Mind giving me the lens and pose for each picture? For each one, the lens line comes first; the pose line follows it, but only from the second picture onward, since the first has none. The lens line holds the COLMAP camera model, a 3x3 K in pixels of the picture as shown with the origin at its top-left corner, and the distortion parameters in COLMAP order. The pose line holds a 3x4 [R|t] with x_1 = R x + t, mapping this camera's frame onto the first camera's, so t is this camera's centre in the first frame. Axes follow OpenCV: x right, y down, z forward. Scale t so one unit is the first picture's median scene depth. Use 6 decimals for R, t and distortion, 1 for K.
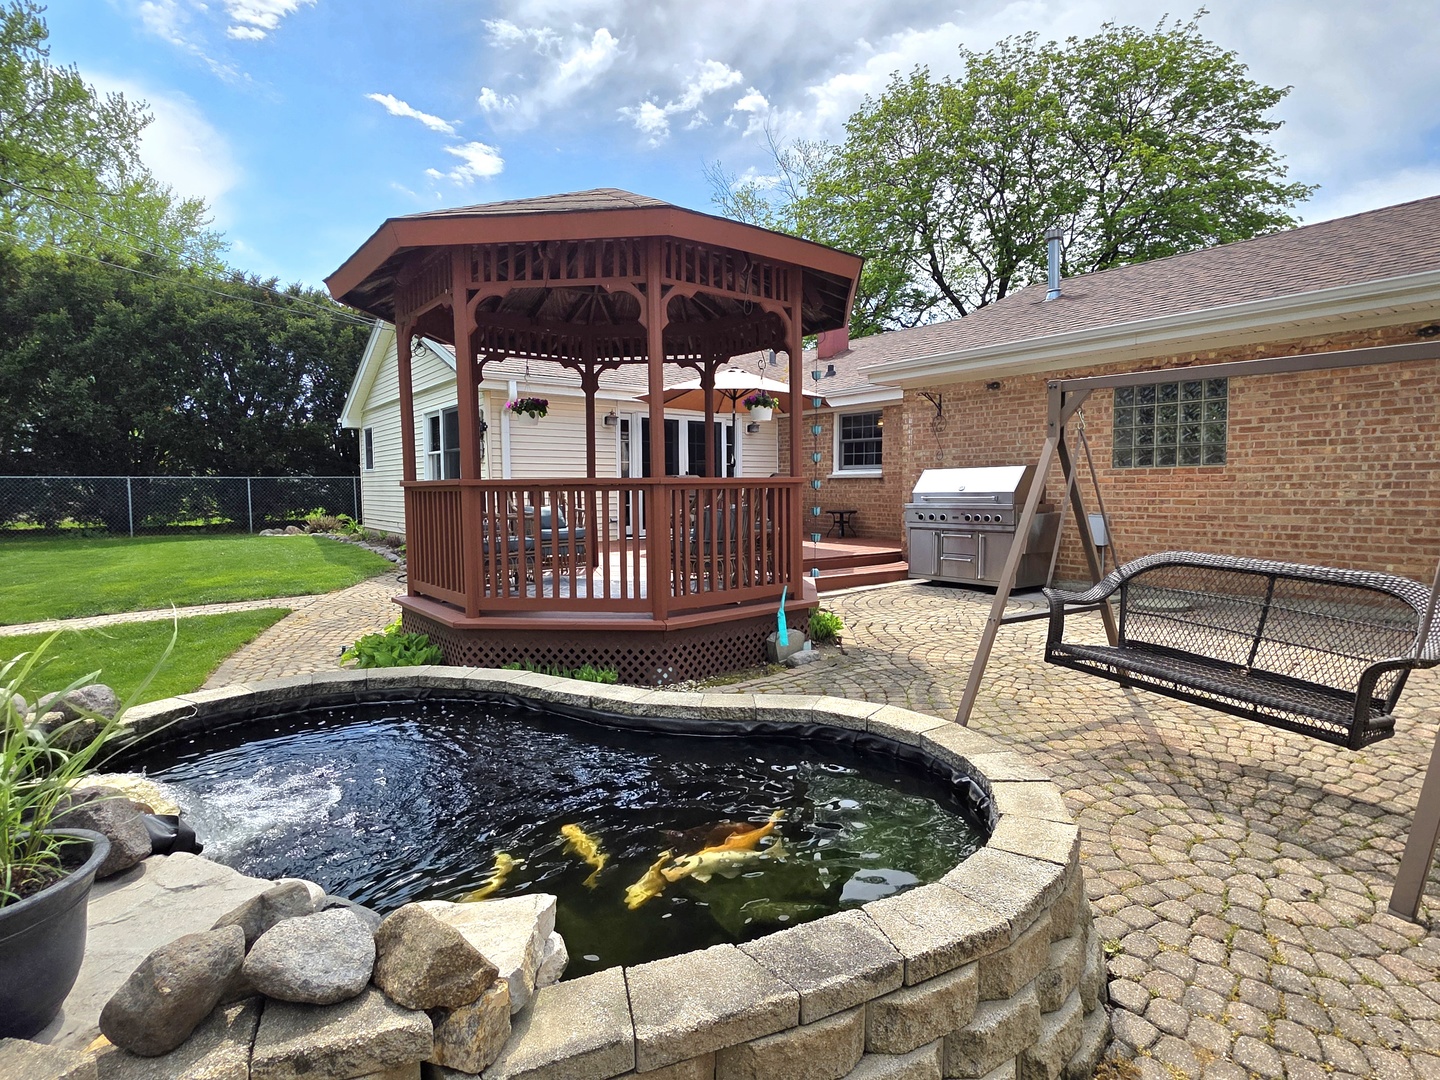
lens RADIAL K [[742.4, 0, 716.4], [0, 742.4, 539.7], [0, 0, 1]] dist [0.002188, -0.000410]
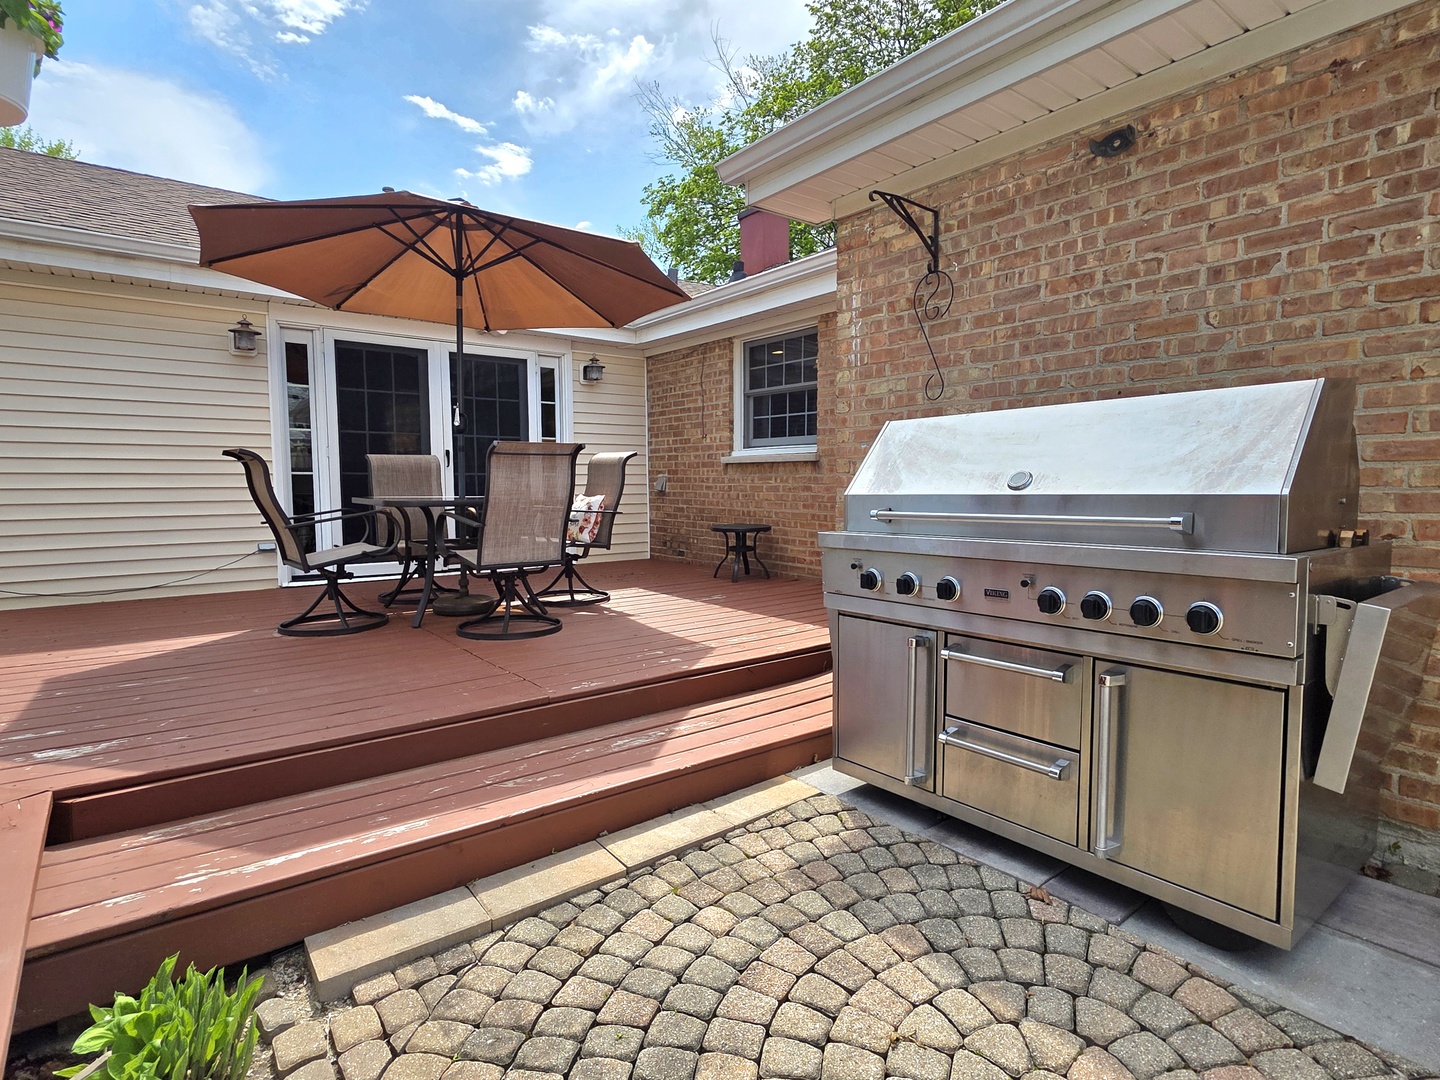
lens RADIAL K [[742.4, 0, 716.4], [0, 742.4, 539.7], [0, 0, 1]] dist [0.002188, -0.000410]
pose [[0.999974, -0.001584, 0.007094, 0.204263], [0.001543, 0.999982, 0.005778, -0.046020], [-0.007104, -0.005767, 0.999958, 0.679841]]
